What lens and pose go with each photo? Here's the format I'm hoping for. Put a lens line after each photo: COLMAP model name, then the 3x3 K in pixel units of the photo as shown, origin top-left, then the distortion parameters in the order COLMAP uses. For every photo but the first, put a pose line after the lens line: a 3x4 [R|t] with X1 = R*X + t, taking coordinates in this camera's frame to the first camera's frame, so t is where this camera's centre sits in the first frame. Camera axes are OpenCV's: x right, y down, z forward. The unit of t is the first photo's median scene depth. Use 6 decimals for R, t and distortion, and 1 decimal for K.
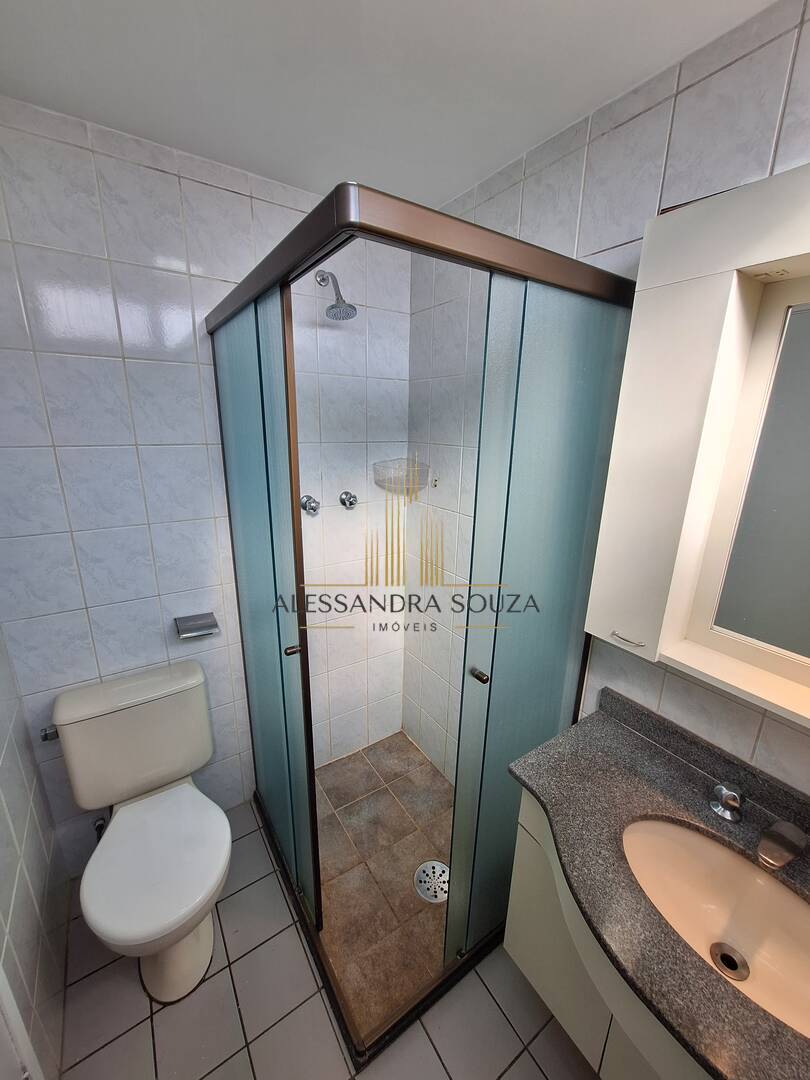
lens RADIAL K [[428.7, 0, 405.9], [0, 428.7, 540.0], [0, 0, 1]] dist [-0.005954, 0.002315]
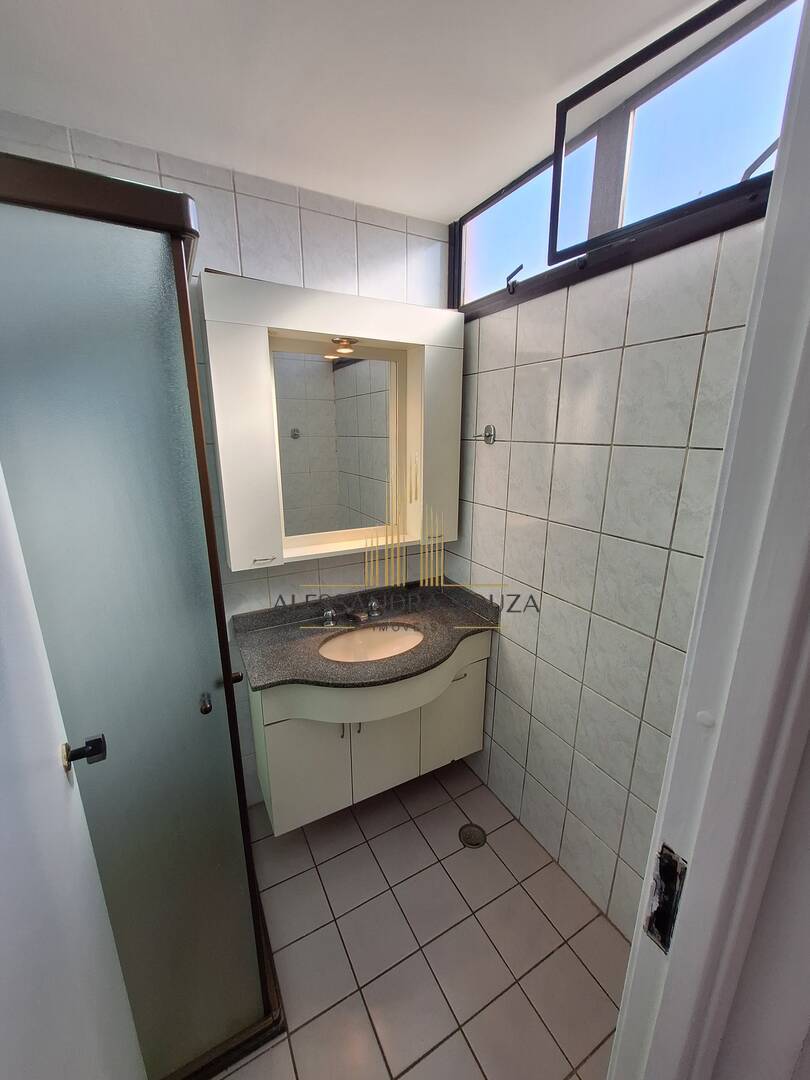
lens RADIAL K [[428.7, 0, 405.3], [0, 428.7, 541.9], [0, 0, 1]] dist [-0.005954, 0.002315]
pose [[0.095860, -0.266906, 0.958943, -0.855936], [0.275002, 0.932985, 0.232191, -0.037314], [-0.956653, 0.241453, 0.162836, 0.280066]]
